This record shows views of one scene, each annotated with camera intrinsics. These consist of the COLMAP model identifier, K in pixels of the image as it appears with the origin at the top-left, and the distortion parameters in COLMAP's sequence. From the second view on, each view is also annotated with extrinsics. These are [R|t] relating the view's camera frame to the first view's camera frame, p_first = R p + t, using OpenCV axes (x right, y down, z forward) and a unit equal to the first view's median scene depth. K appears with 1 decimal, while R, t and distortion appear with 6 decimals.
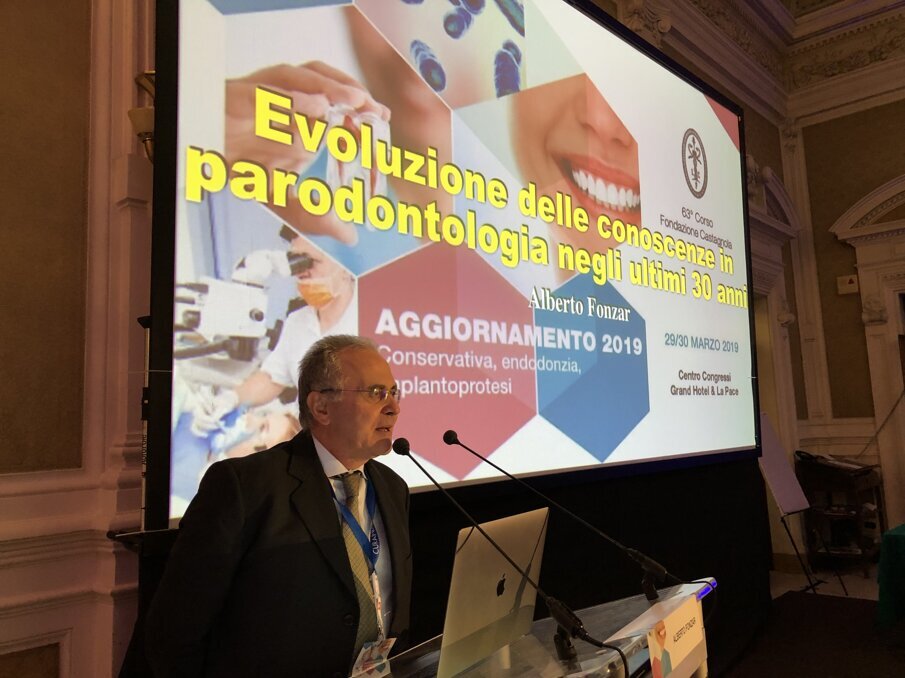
lens RADIAL K [[737.0, 0, 457.3], [0, 737.0, 333.7], [0, 0, 1]] dist [0.018243, -0.017592]
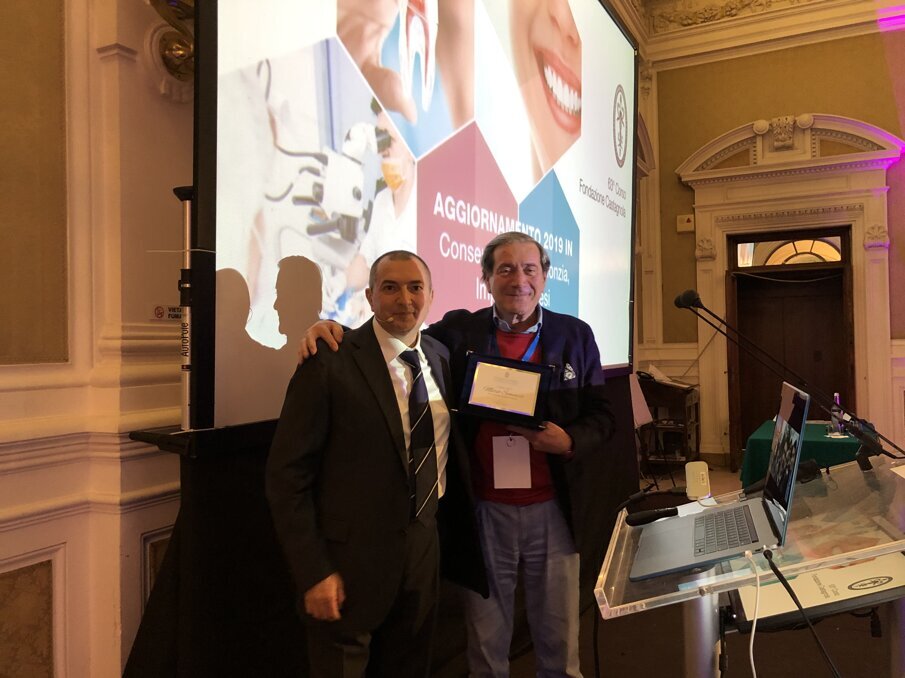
lens RADIAL K [[737.0, 0, 450.7], [0, 737.0, 336.3], [0, 0, 1]] dist [0.018243, -0.017592]
pose [[0.962294, 0.023174, 0.271022, -0.152507], [-0.050305, 0.994339, 0.093590, 0.023553], [-0.267318, -0.103695, 0.958013, 0.031232]]
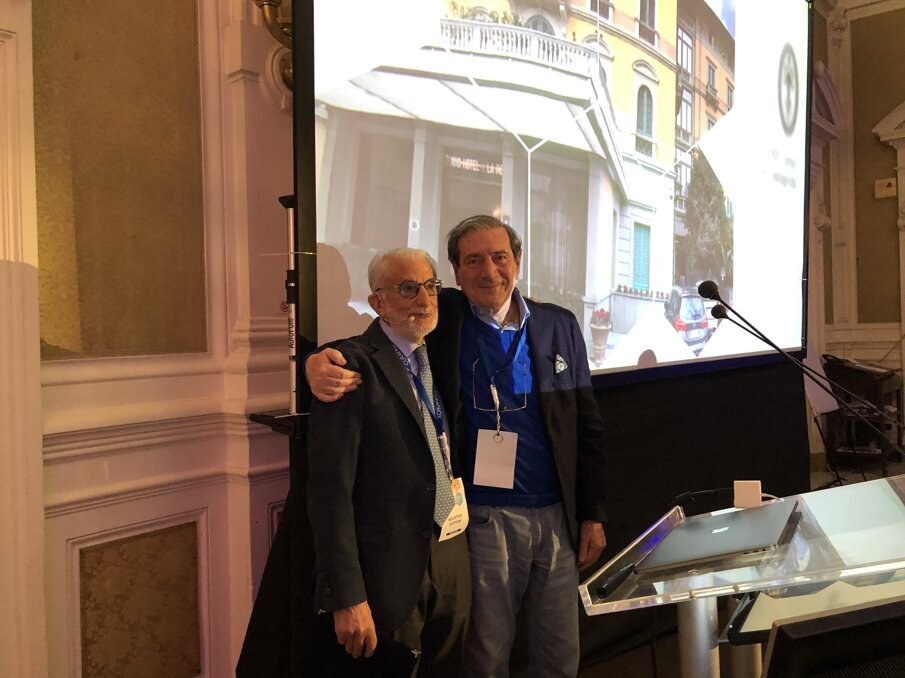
lens RADIAL K [[737.0, 0, 447.9], [0, 737.0, 335.9], [0, 0, 1]] dist [0.018243, -0.017592]
pose [[0.999805, 0.012262, 0.015481, -0.098054], [-0.014165, 0.991478, 0.129501, 0.013171], [-0.013761, -0.129695, 0.991458, 0.009984]]
